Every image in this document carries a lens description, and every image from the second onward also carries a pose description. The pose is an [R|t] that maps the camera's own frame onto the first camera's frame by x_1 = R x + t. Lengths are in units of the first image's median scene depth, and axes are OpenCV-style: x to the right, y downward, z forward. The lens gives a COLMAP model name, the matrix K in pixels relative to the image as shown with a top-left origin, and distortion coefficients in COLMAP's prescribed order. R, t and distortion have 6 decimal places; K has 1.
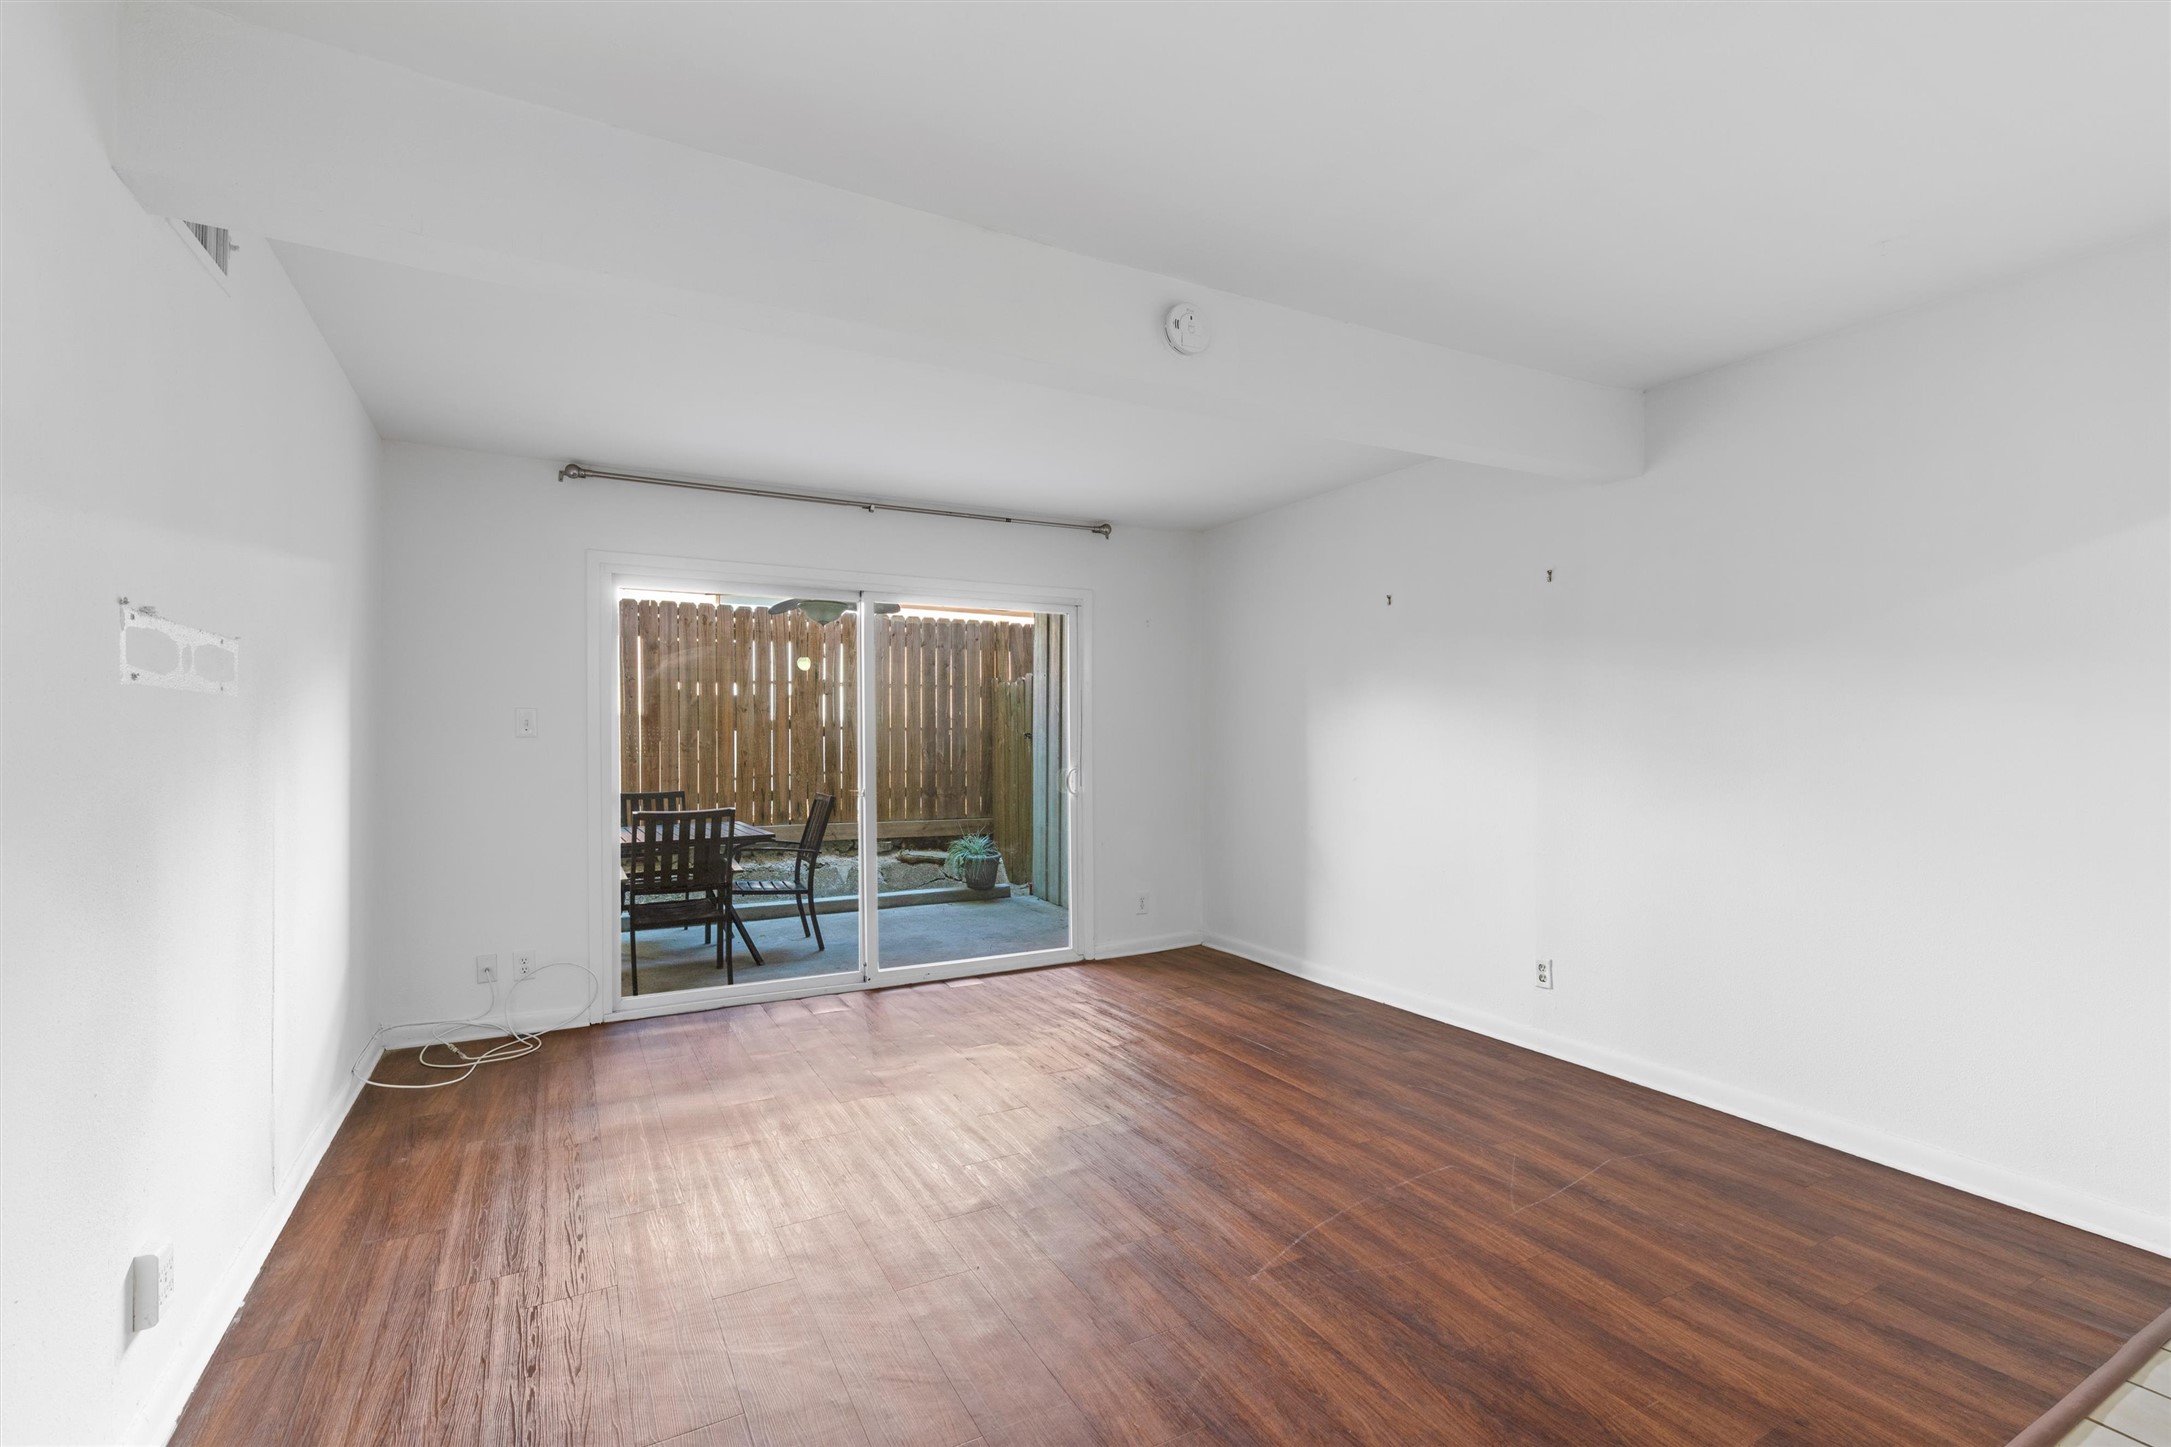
lens RADIAL K [[992.9, 0, 1095.7], [0, 992.9, 738.0], [0, 0, 1]] dist [-0.014956, 0.007052]
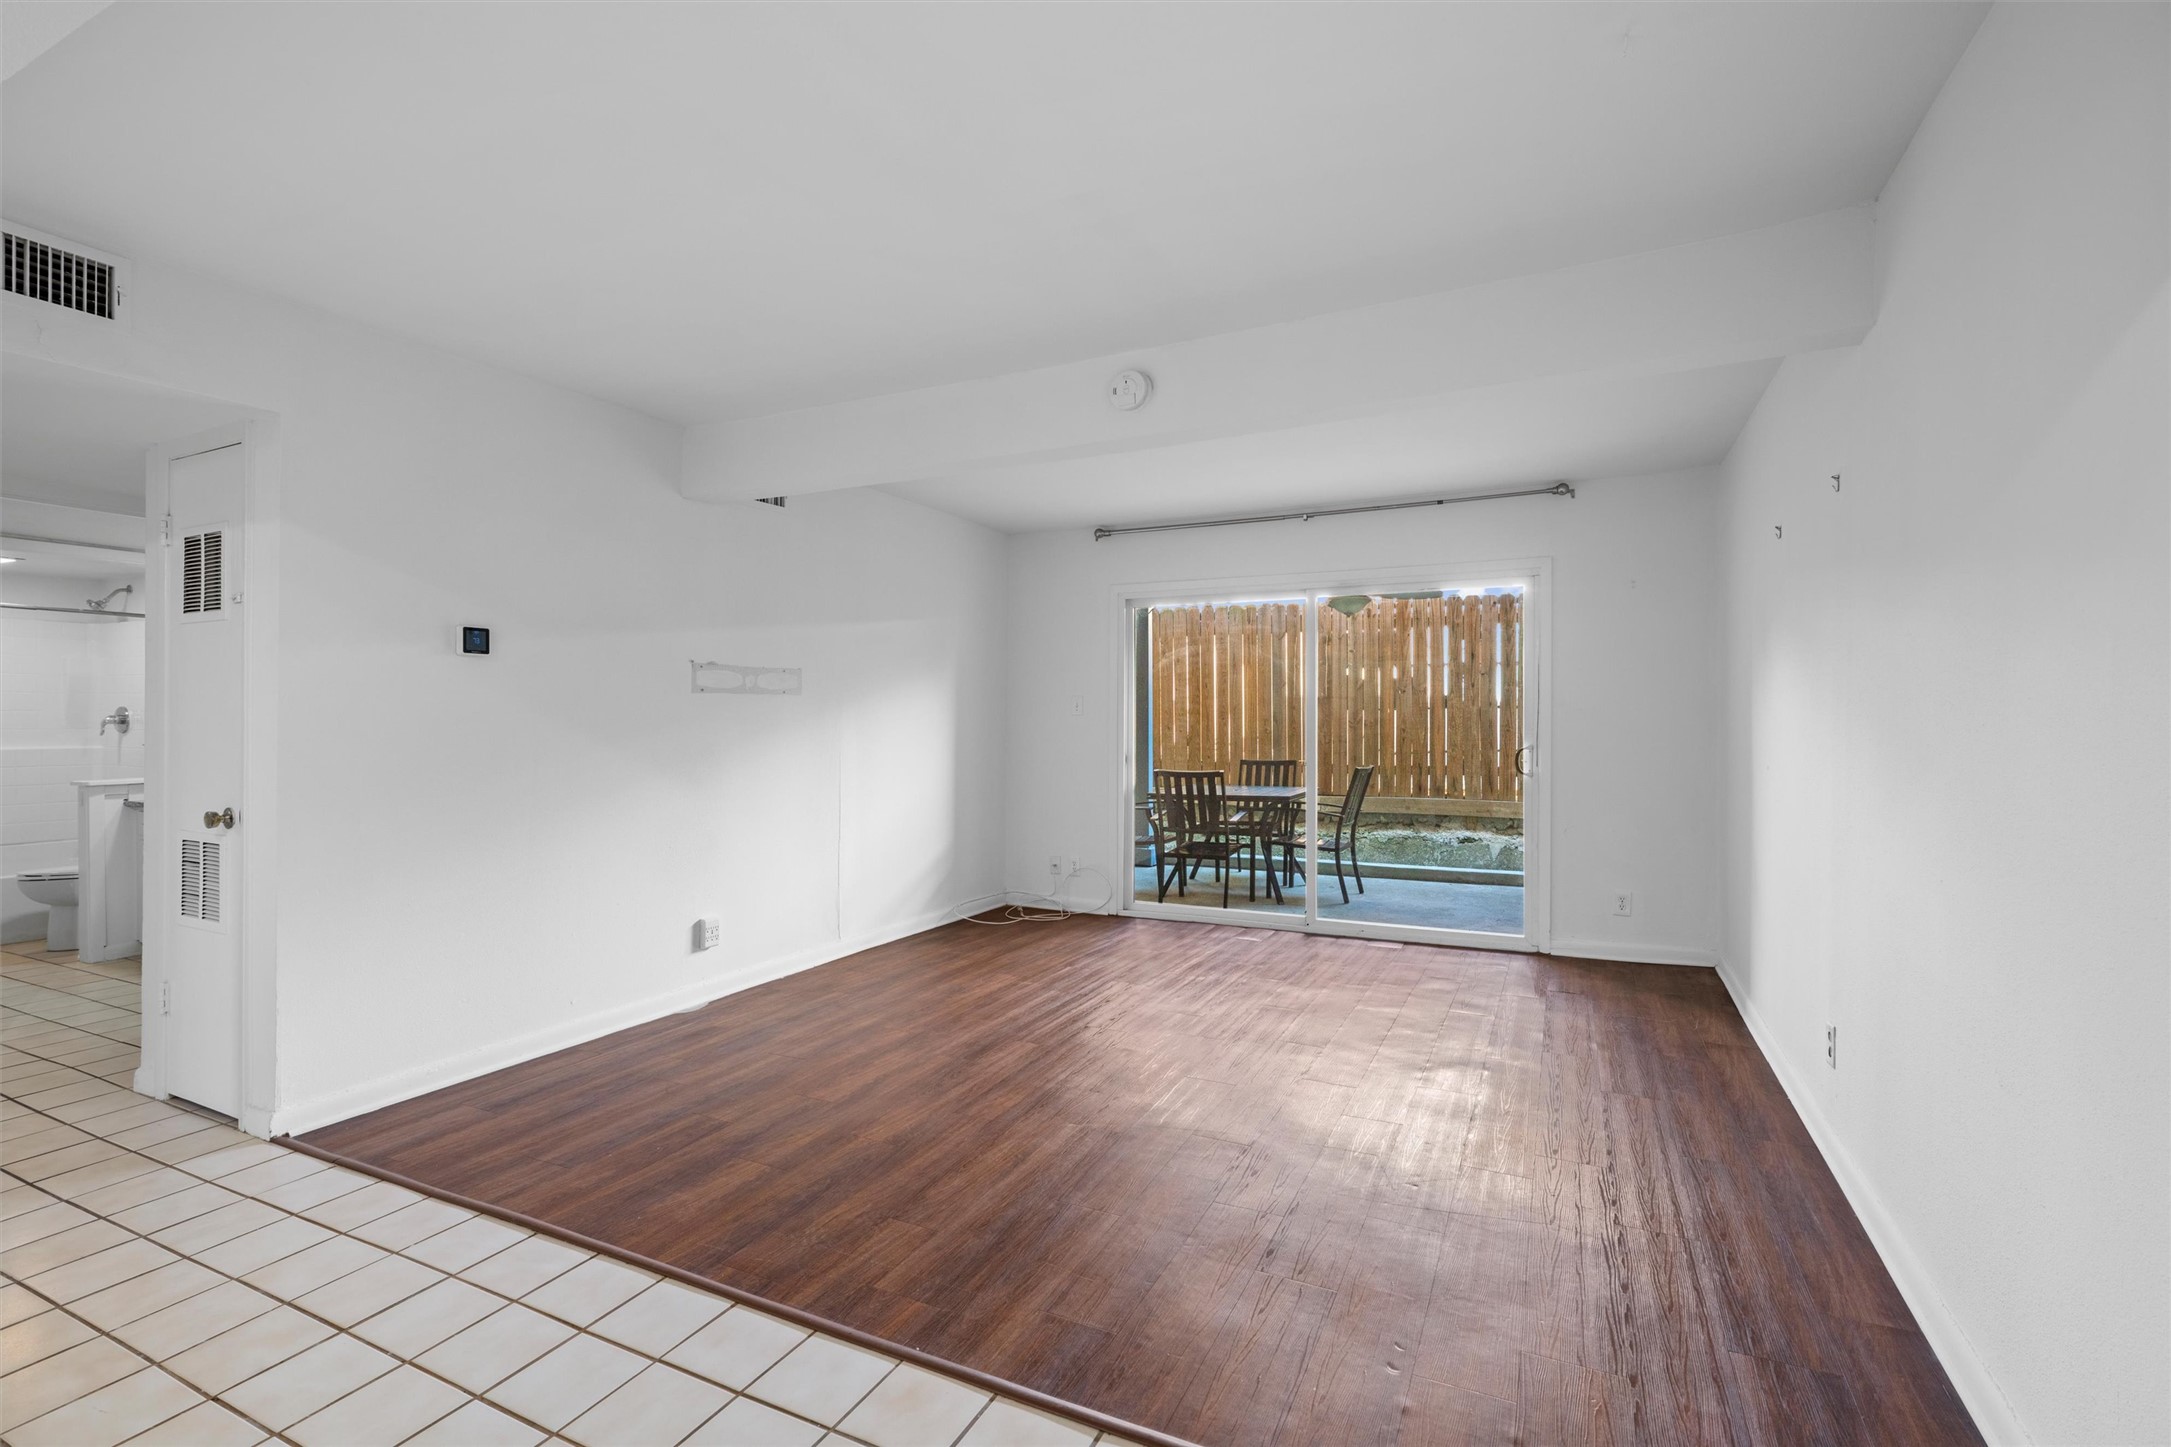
lens RADIAL K [[992.9, 0, 1073.2], [0, 992.9, 720.9], [0, 0, 1]] dist [-0.014956, 0.007052]
pose [[0.562317, 0.003185, -0.826915, 0.365442], [-0.001023, 0.999994, 0.003156, 0.001544], [0.826921, -0.000928, 0.562318, 0.077628]]
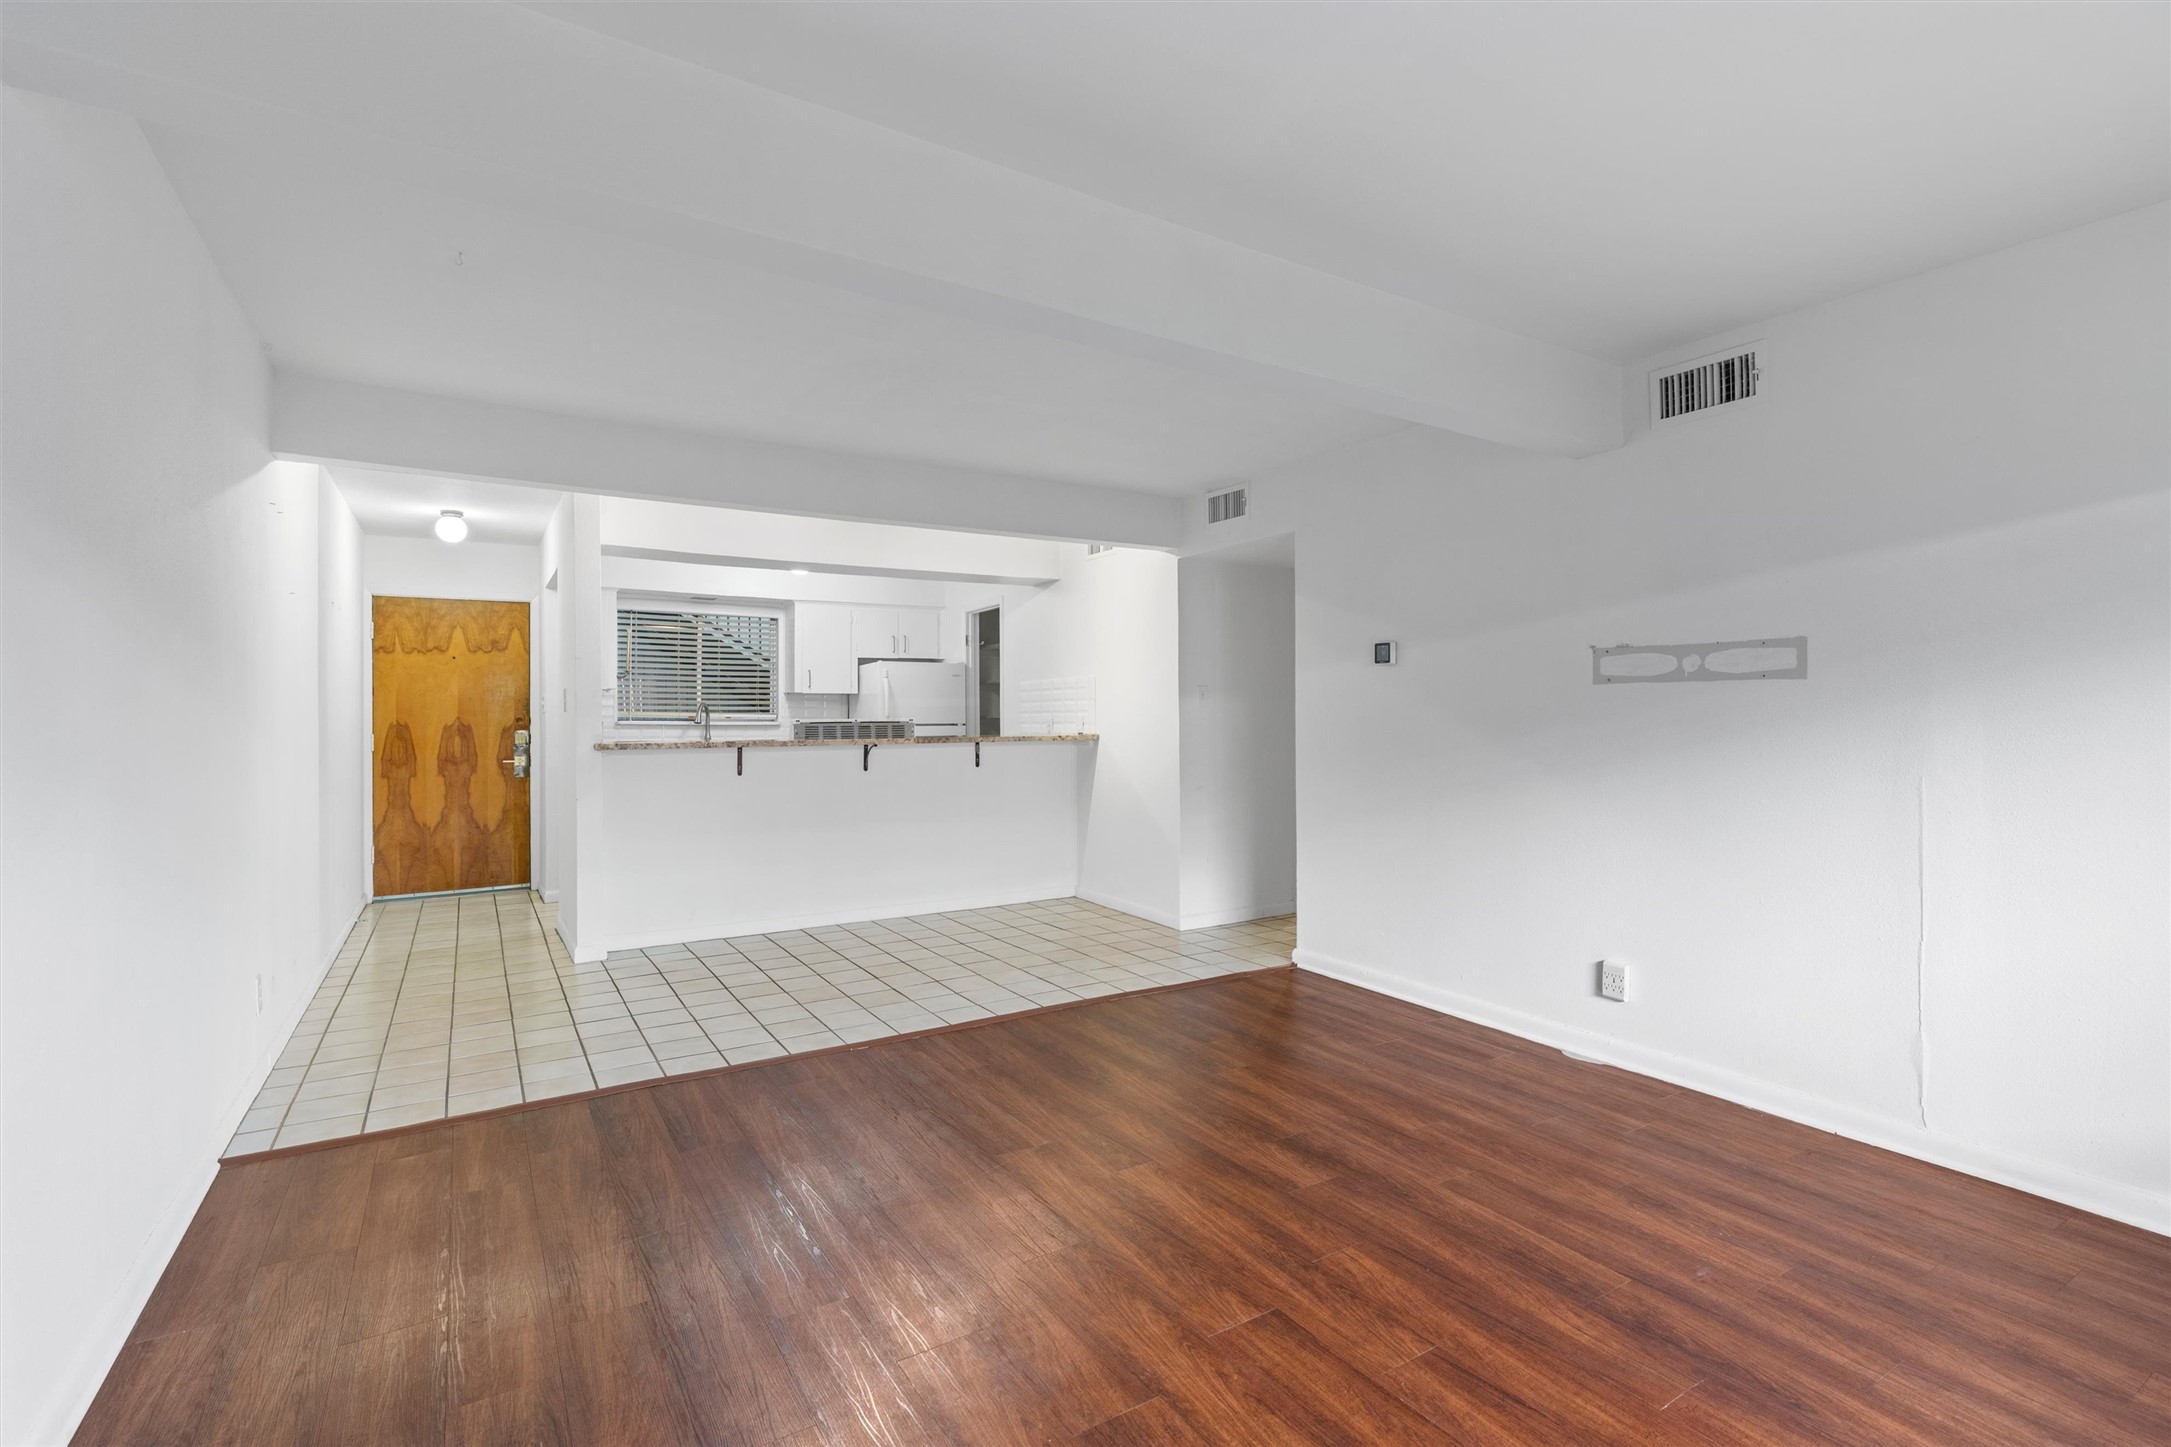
lens RADIAL K [[992.9, 0, 1087.3], [0, 992.9, 717.0], [0, 0, 1]] dist [-0.014956, 0.007052]
pose [[-0.998548, -0.000278, -0.053859, 0.050788], [-0.000754, 0.999961, 0.008814, -0.000856], [0.053855, 0.008842, -0.998510, 0.659374]]
